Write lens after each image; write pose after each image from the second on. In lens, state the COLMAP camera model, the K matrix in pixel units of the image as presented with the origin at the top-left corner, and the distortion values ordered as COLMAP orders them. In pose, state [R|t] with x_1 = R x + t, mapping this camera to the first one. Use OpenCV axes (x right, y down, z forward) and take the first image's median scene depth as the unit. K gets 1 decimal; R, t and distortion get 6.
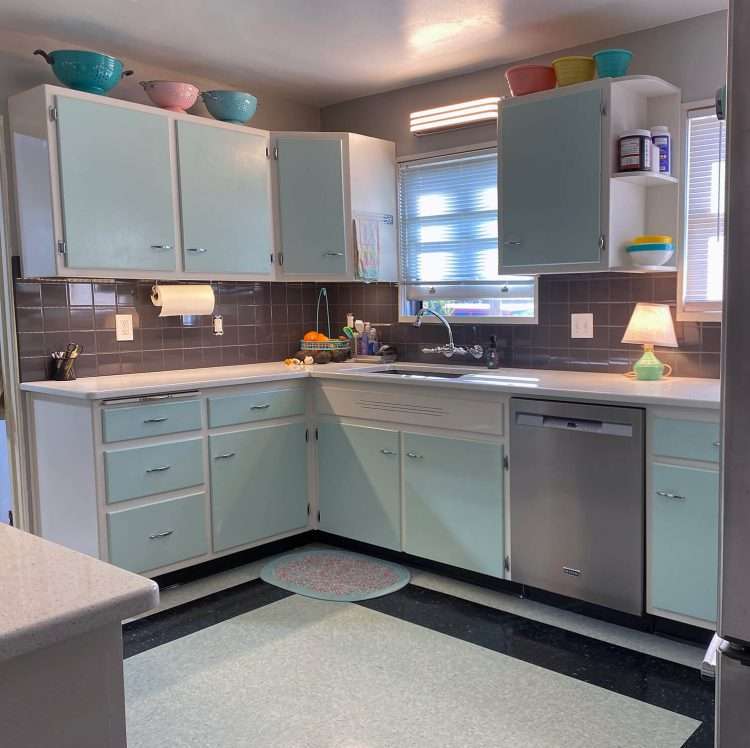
lens RADIAL K [[792.4, 0, 375.5], [0, 792.4, 373.8], [0, 0, 1]] dist [-0.073873, 0.000000]
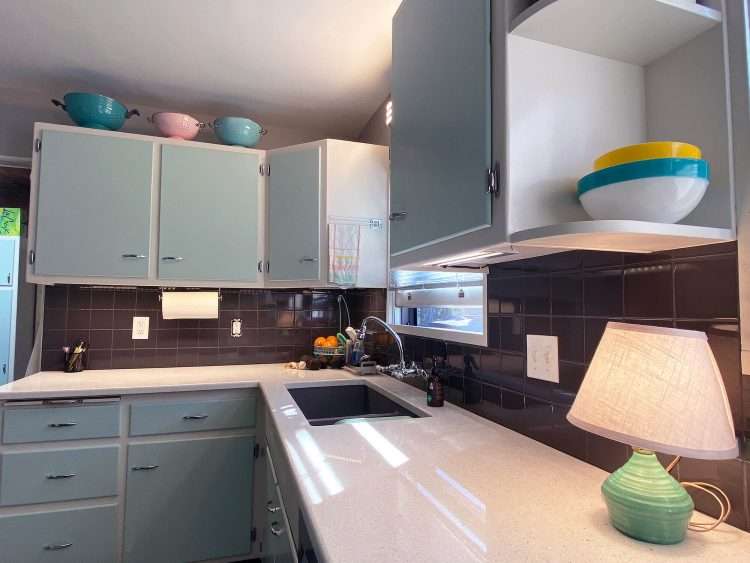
lens RADIAL K [[407.3, 0, 374.9], [0, 407.3, 283.0], [0, 0, 1]] dist [-0.012797, -0.003524]
pose [[0.876584, -0.017013, -0.480947, 0.281497], [-0.053020, 0.989877, -0.131651, -0.064918], [0.478319, 0.140903, 0.866809, 0.649082]]
